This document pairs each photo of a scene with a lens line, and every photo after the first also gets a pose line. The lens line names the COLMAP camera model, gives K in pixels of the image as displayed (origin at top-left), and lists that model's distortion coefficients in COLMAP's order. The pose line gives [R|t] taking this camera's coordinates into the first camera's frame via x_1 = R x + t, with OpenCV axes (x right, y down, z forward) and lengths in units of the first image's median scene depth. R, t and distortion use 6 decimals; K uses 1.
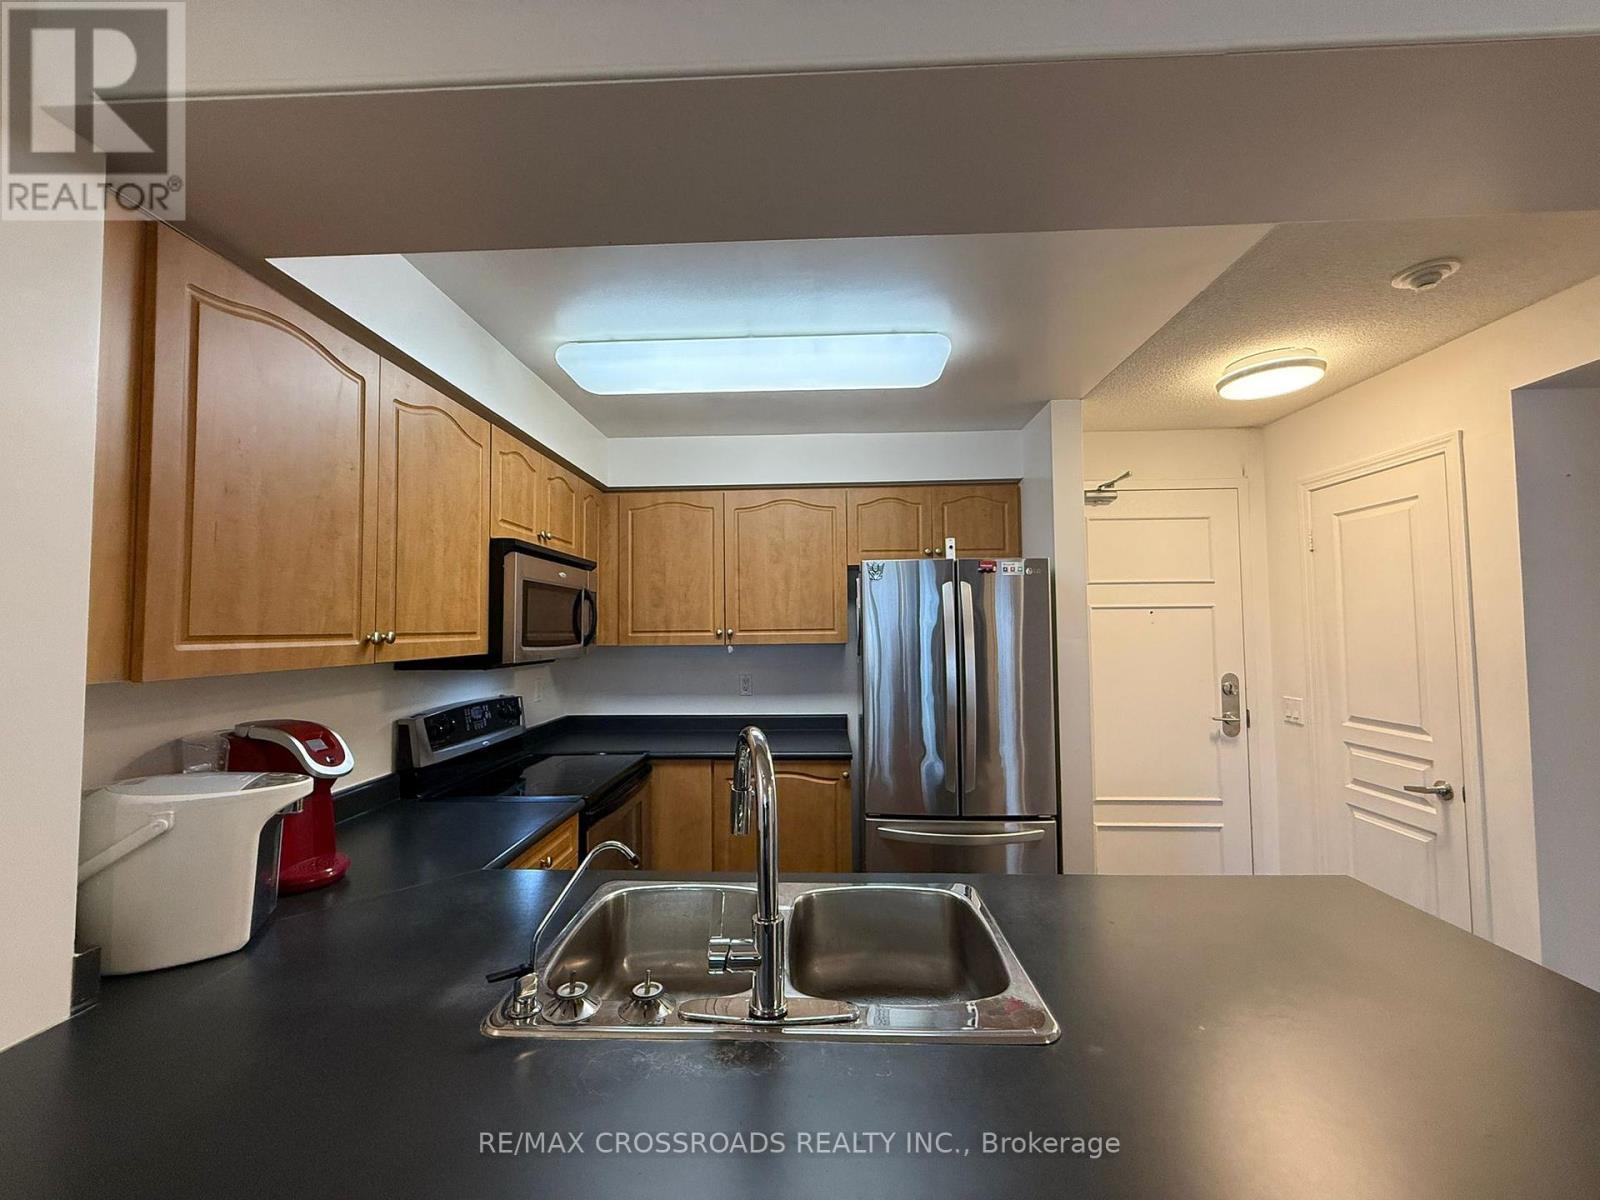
lens RADIAL K [[636.5, 0, 798.1], [0, 636.5, 601.2], [0, 0, 1]] dist [0.000501, -0.000057]
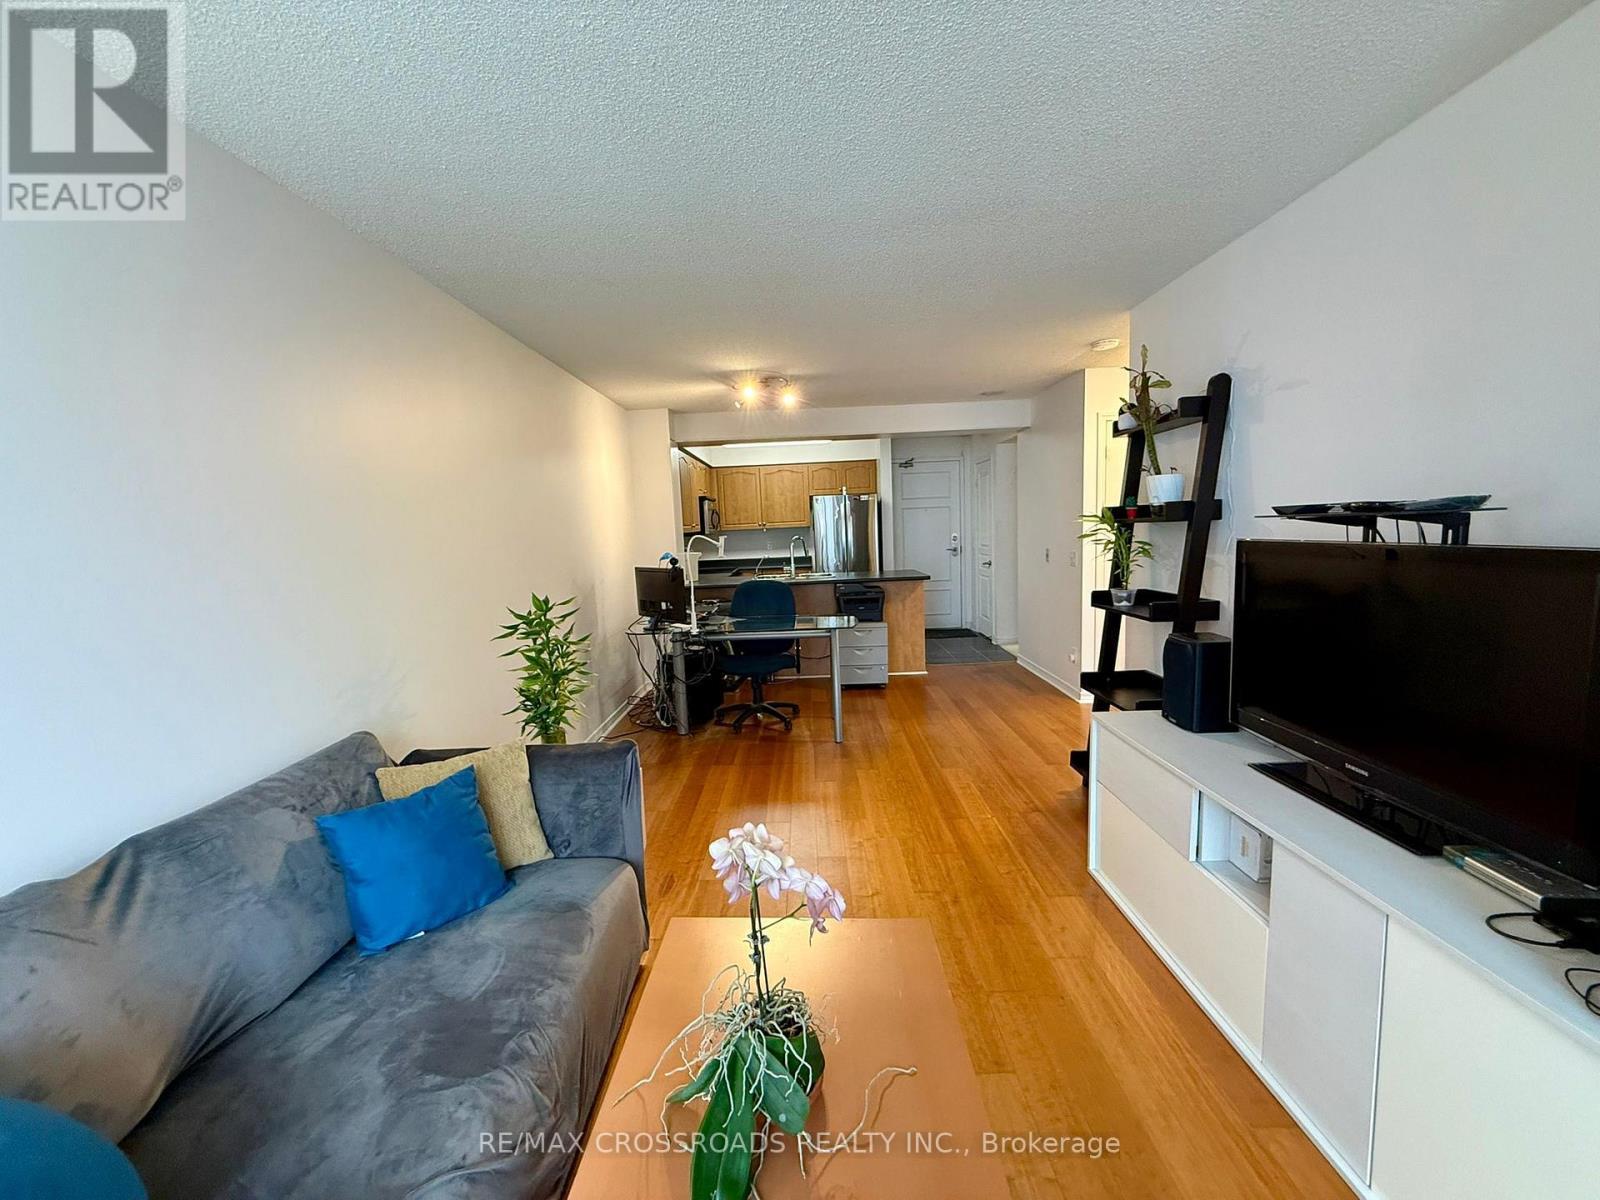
lens RADIAL K [[636.5, 0, 798.1], [0, 636.5, 601.2], [0, 0, 1]] dist [0.000501, -0.000057]
pose [[0.998792, -0.038722, 0.030259, -0.076250], [0.033384, 0.986479, 0.160454, -0.061792], [-0.036063, -0.159250, 0.986579, -1.956782]]
